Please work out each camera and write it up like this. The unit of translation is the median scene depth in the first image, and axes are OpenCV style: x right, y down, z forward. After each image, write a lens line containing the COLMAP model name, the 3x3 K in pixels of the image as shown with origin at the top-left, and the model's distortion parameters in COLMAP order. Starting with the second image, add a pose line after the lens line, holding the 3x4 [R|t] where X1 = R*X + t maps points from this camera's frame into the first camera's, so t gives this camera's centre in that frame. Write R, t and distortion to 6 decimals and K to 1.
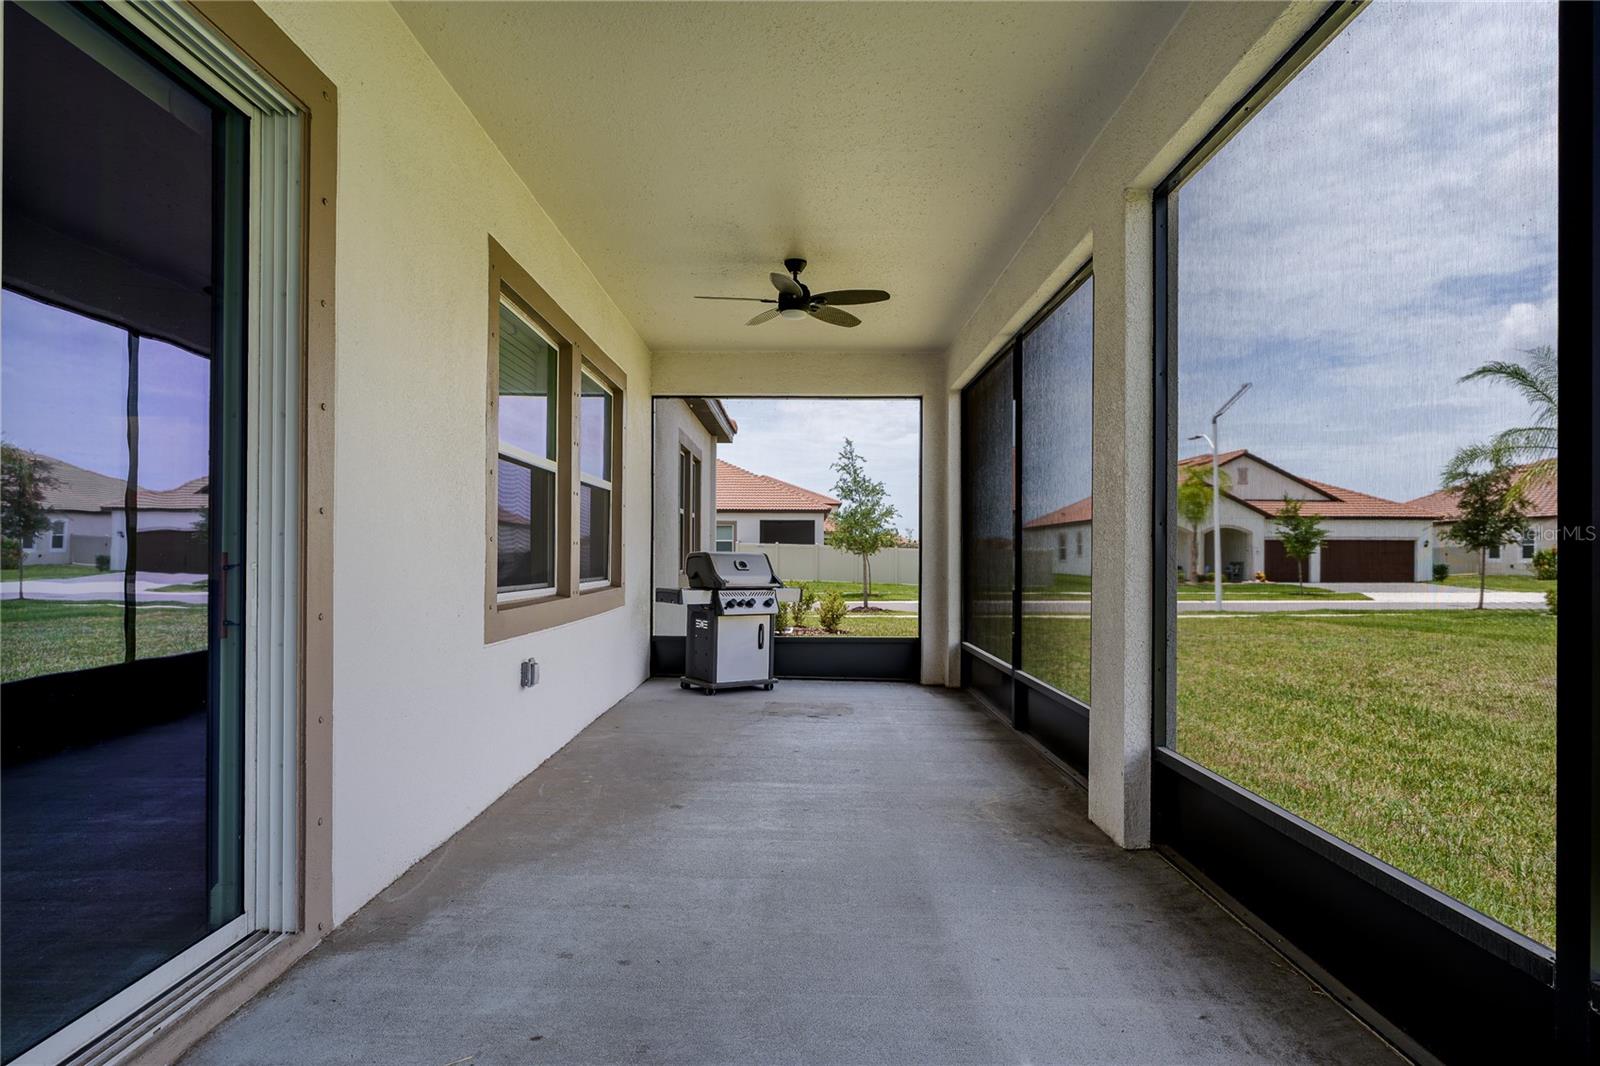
lens RADIAL K [[874.1, 0, 799.1], [0, 874.1, 543.8], [0, 0, 1]] dist [-0.008081, 0.002341]
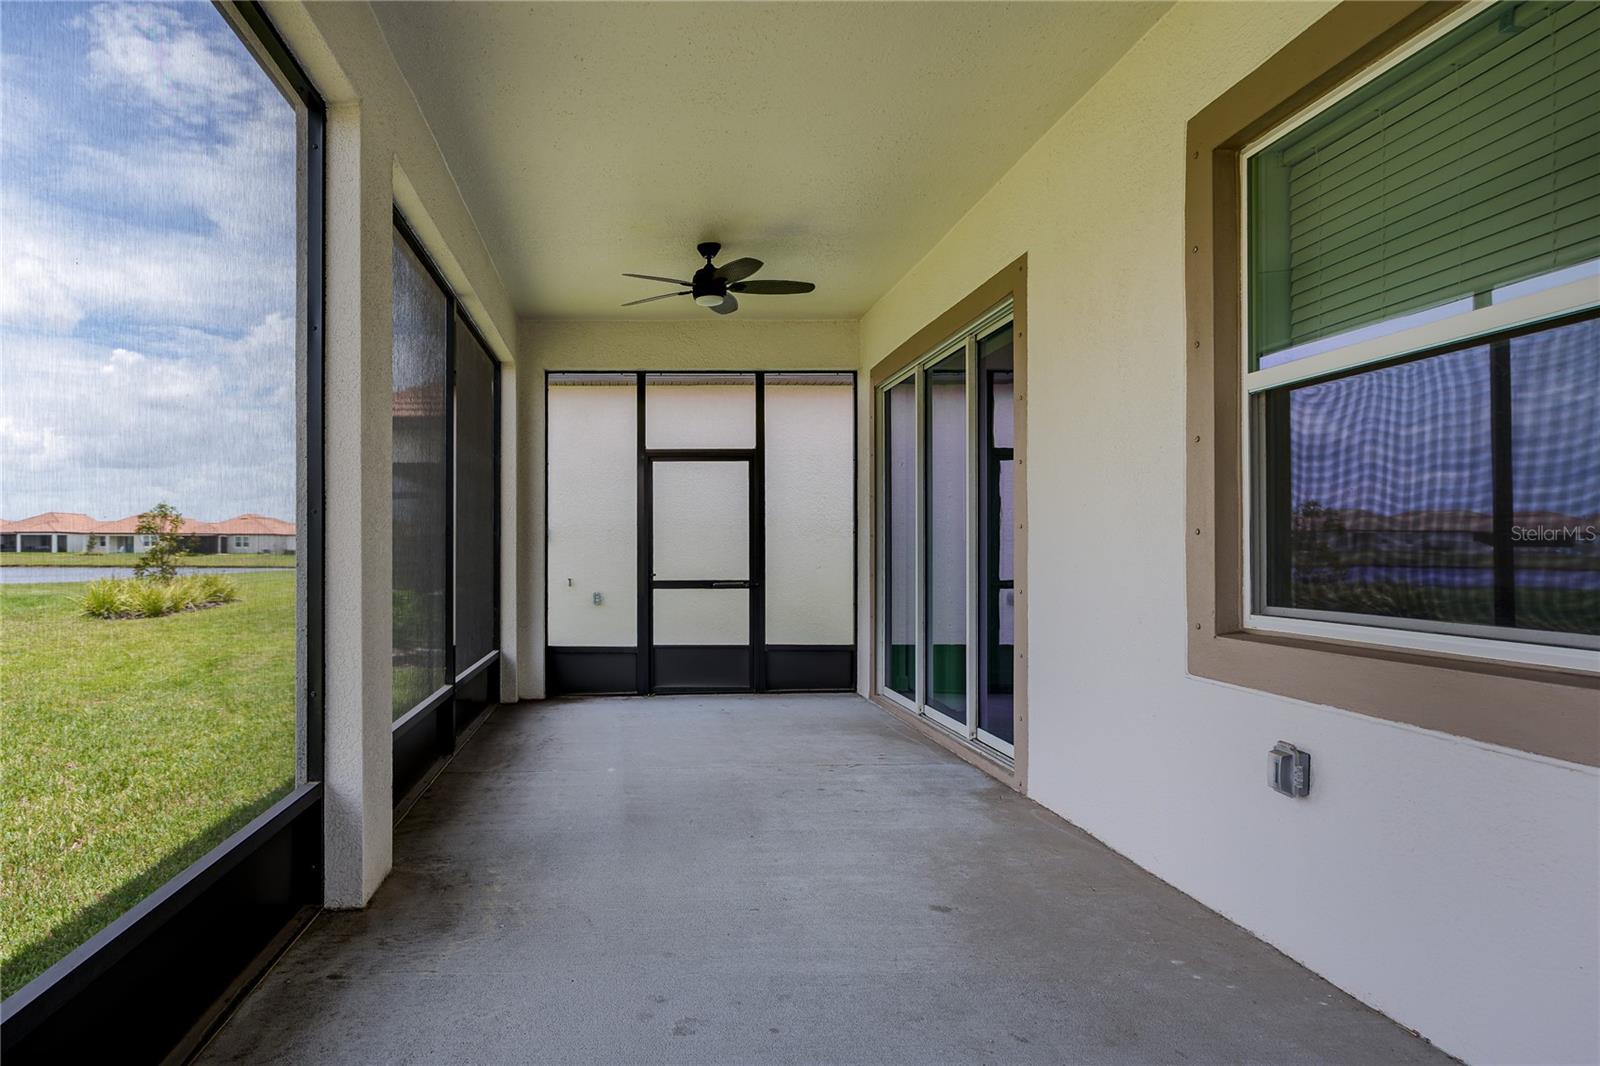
lens RADIAL K [[874.1, 0, 798.0], [0, 874.1, 541.2], [0, 0, 1]] dist [-0.008081, 0.002341]
pose [[-0.981763, -0.009357, -0.189876, 0.138030], [-0.004308, 0.999626, -0.026991, 0.031619], [0.190058, -0.025680, -0.981437, 2.123672]]
